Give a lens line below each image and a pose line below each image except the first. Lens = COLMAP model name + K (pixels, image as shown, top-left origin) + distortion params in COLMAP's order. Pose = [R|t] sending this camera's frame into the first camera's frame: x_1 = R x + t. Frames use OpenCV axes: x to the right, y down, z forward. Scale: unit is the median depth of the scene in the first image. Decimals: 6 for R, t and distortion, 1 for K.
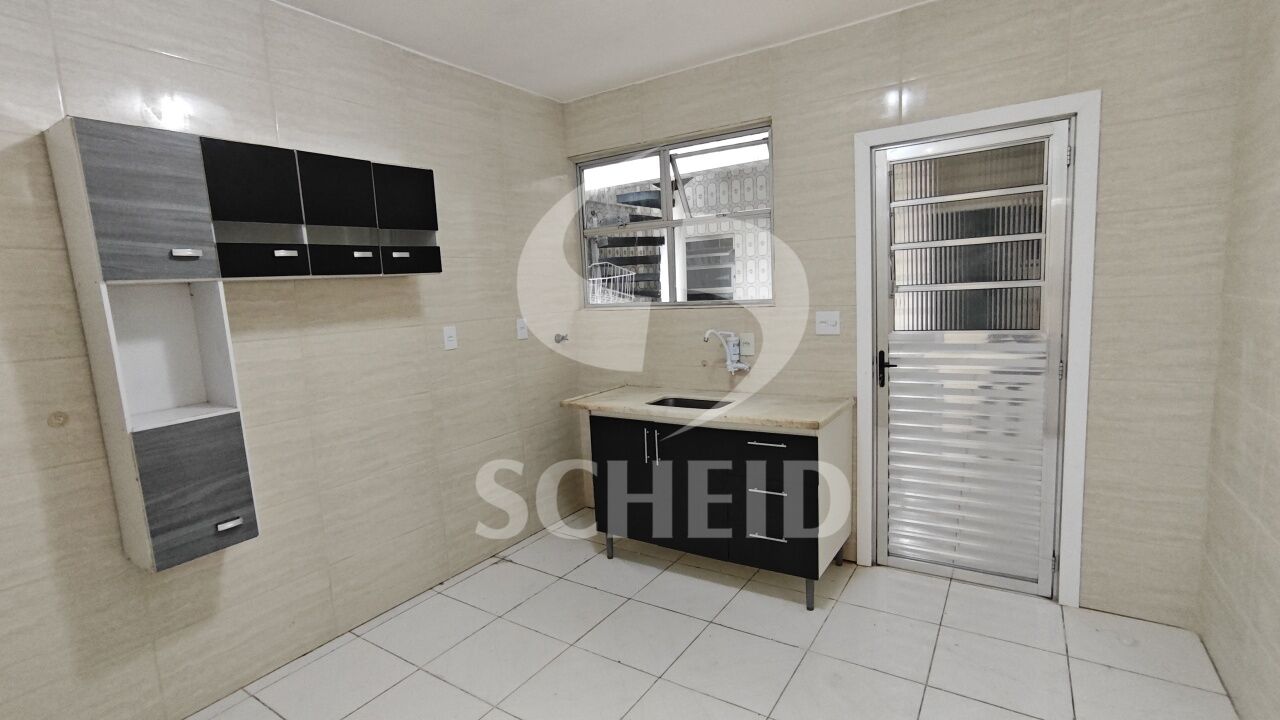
lens RADIAL K [[563.2, 0, 640.0], [0, 563.2, 360.0], [0, 0, 1]] dist [-0.000271, 0.000192]
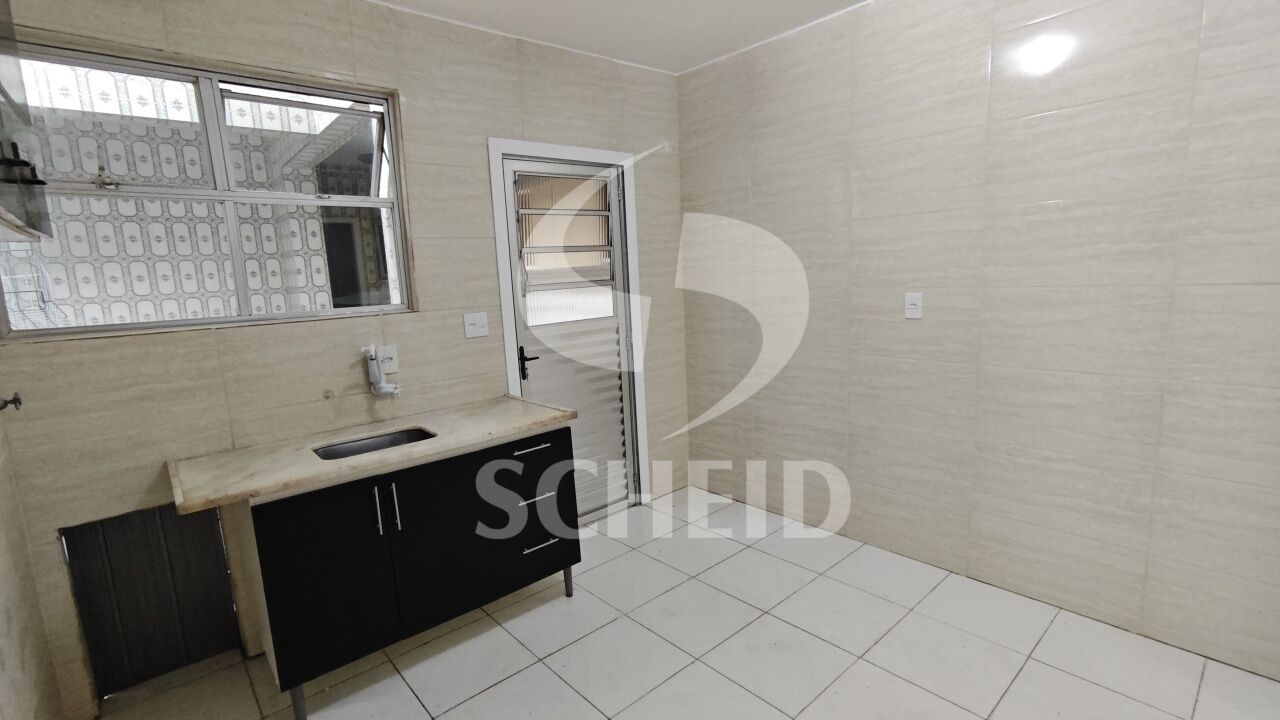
lens RADIAL K [[563.2, 0, 640.0], [0, 563.2, 360.0], [0, 0, 1]] dist [-0.000271, 0.000192]
pose [[0.325945, -0.118204, 0.937970, -0.511083], [0.152536, 0.985729, 0.071217, -0.033306], [-0.933002, 0.119861, 0.339323, 0.425145]]
